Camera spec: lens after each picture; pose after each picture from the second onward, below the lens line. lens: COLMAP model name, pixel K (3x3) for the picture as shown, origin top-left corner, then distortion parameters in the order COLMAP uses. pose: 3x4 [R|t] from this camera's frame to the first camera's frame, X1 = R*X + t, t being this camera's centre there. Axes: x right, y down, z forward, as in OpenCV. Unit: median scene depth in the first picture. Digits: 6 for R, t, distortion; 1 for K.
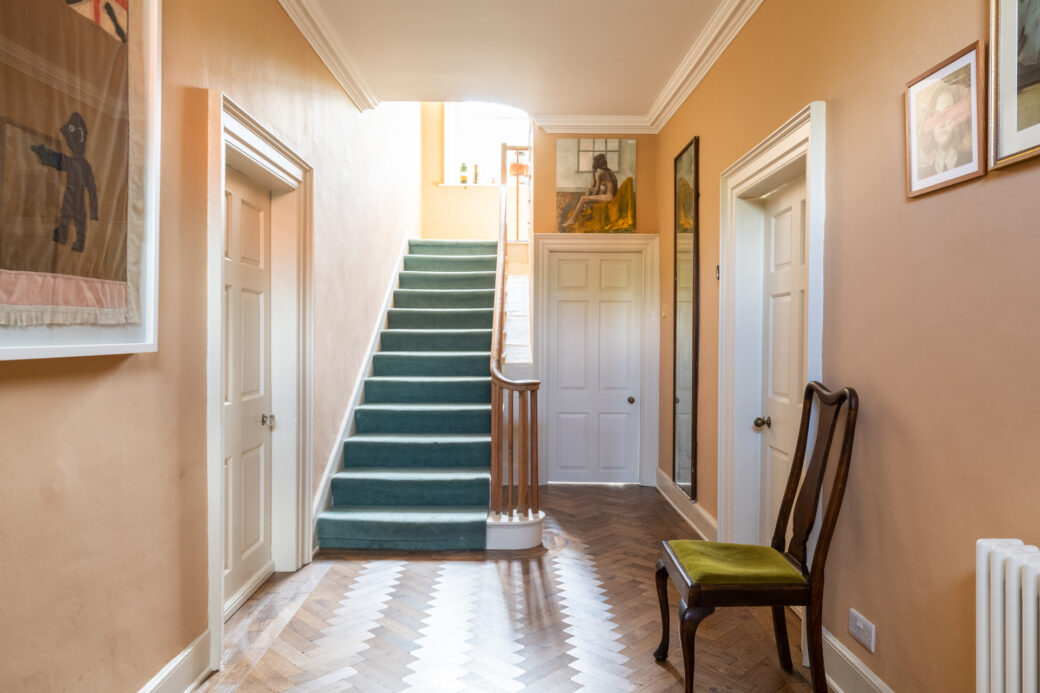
lens RADIAL K [[729.9, 0, 520.0], [0, 729.9, 346.5], [0, 0, 1]] dist [0.004060, -0.000052]
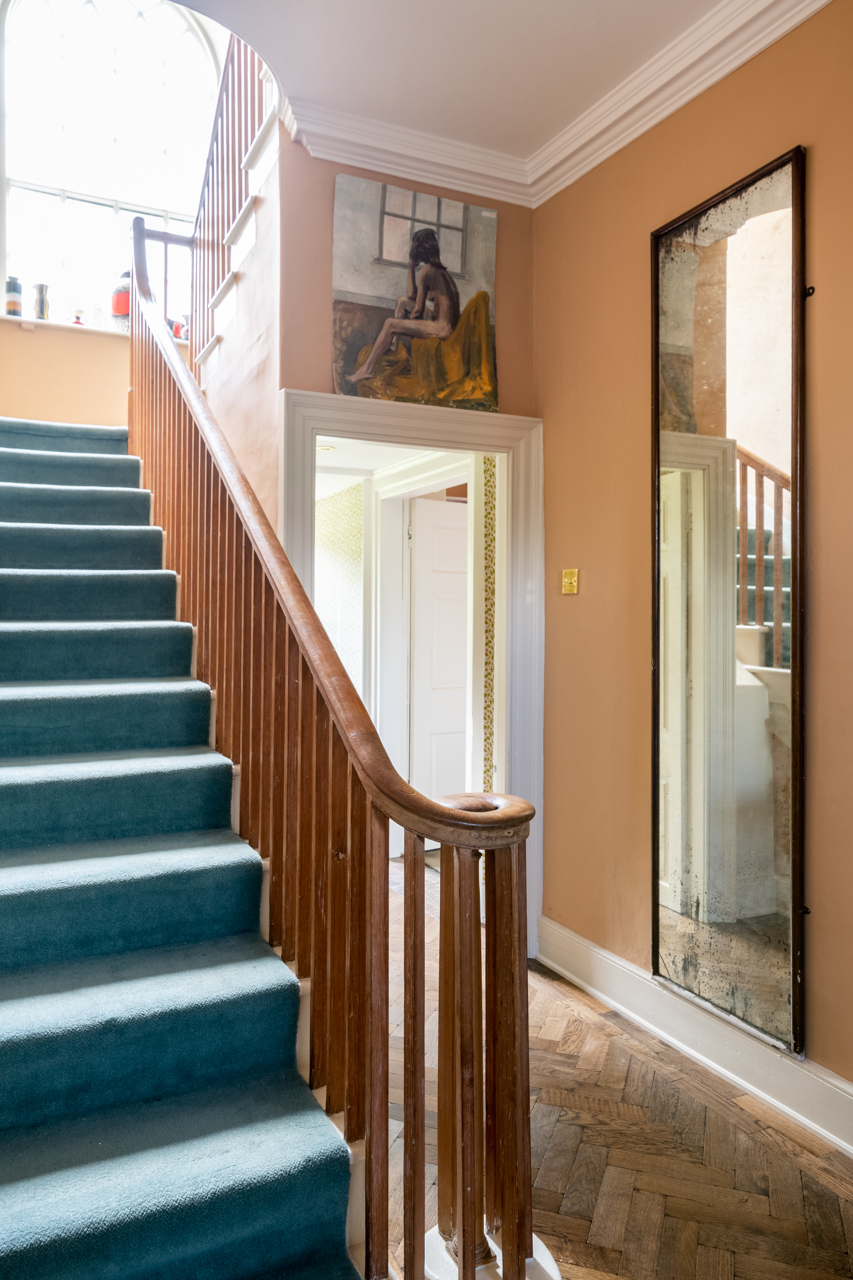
lens RADIAL K [[898.3, 0, 424.5], [0, 898.3, 613.7], [0, 0, 1]] dist [0.004060, -0.000052]
pose [[0.902223, -0.000015, 0.431270, -0.128380], [0.011399, 0.999651, -0.023814, -0.015086], [-0.431119, 0.026402, 0.901909, 0.509440]]
